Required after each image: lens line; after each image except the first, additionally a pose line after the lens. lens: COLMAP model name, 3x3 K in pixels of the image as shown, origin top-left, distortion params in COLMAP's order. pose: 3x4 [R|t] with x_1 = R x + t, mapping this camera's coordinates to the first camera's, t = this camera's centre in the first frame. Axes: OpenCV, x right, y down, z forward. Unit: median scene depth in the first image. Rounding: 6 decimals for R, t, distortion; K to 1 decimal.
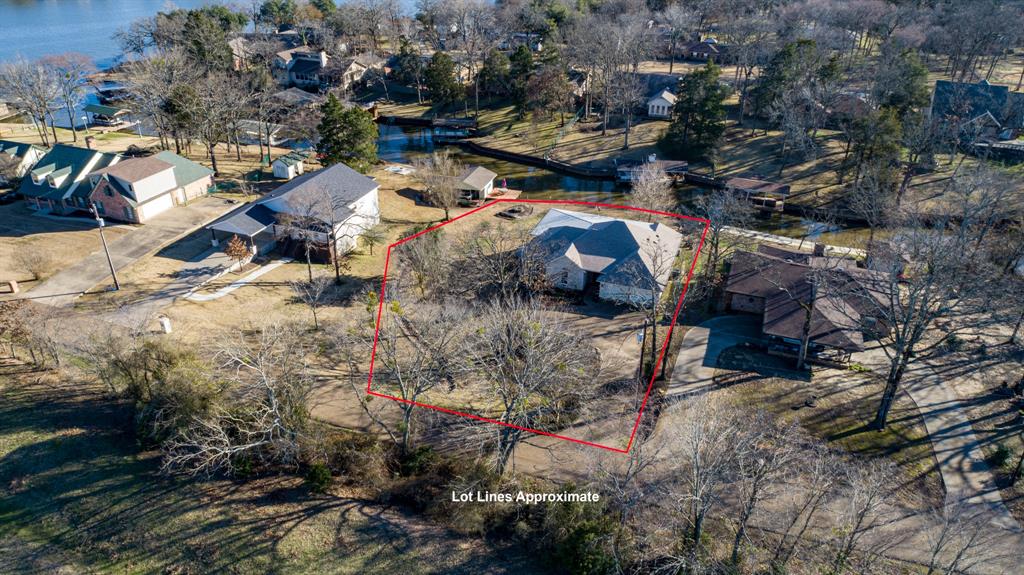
lens RADIAL K [[694.8, 0, 512.0], [0, 694.8, 287.5], [0, 0, 1]] dist [-0.004451, 0.003790]
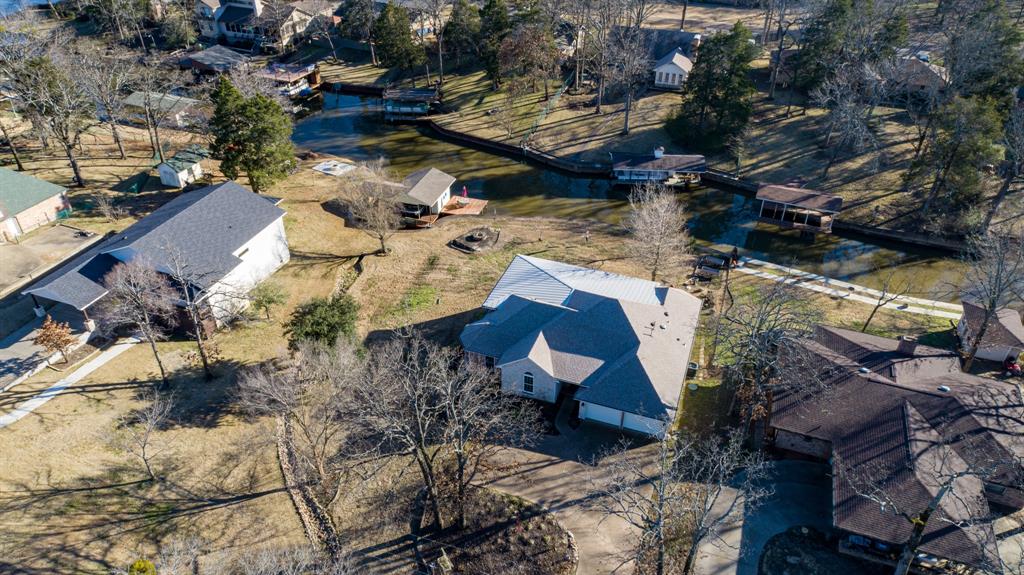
lens RADIAL K [[694.8, 0, 512.0], [0, 694.8, 287.5], [0, 0, 1]] dist [-0.004451, 0.003790]
pose [[0.999996, -0.002082, -0.002120, 0.040640], [0.002288, 0.994749, 0.102322, -0.118480], [0.001896, -0.102326, 0.994749, 0.222058]]
